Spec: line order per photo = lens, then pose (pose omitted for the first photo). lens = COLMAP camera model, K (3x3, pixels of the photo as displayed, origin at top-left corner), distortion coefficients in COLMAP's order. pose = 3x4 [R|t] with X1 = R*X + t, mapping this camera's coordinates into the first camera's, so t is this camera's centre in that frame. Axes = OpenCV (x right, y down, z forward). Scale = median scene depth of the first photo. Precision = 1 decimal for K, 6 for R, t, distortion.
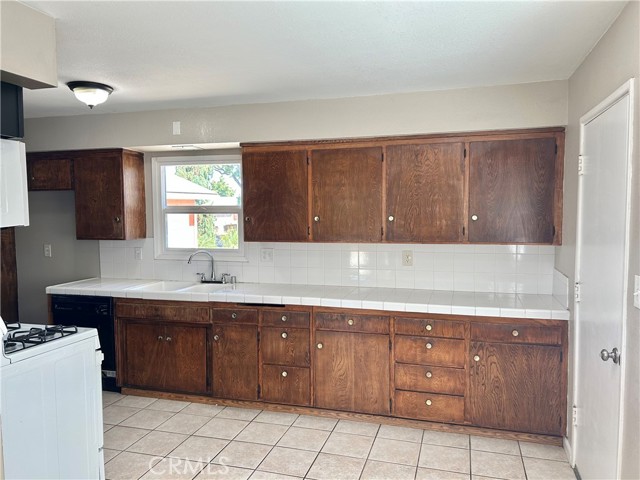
lens RADIAL K [[492.3, 0, 320.0], [0, 492.3, 240.0], [0, 0, 1]] dist [0.099312, -0.106388]
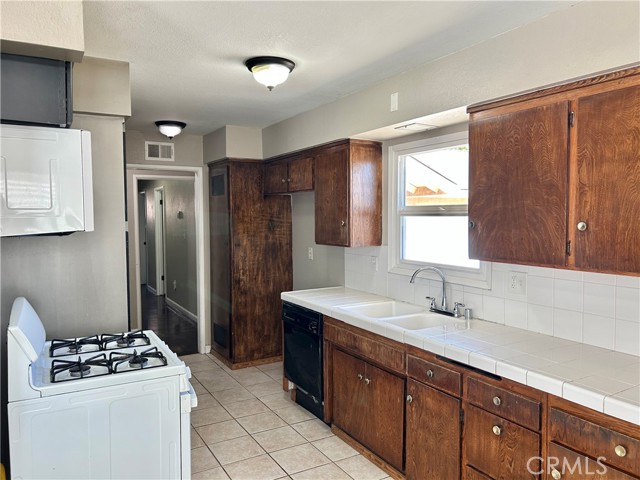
lens RADIAL K [[480.9, 0, 320.0], [0, 480.9, 240.0], [0, 0, 1]] dist [0.066472, -0.087898]
pose [[0.718413, 0.039108, -0.694517, 0.150132], [-0.039664, 0.999097, 0.015230, -0.024866], [0.694485, 0.016606, 0.719315, 0.416813]]
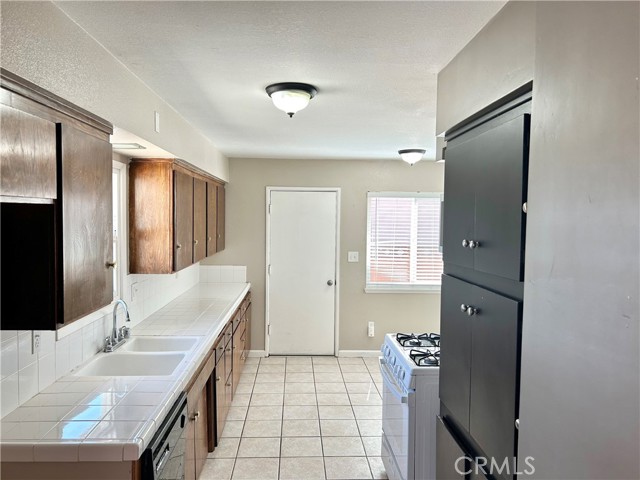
lens RADIAL K [[471.7, 0, 320.0], [0, 471.7, 240.0], [0, 0, 1]] dist [-0.007249, -0.004496]
pose [[-0.332811, -0.041041, 0.942100, -1.025689], [0.037489, 0.997687, 0.056706, -0.092999], [-0.942248, 0.054191, -0.330503, 1.062522]]
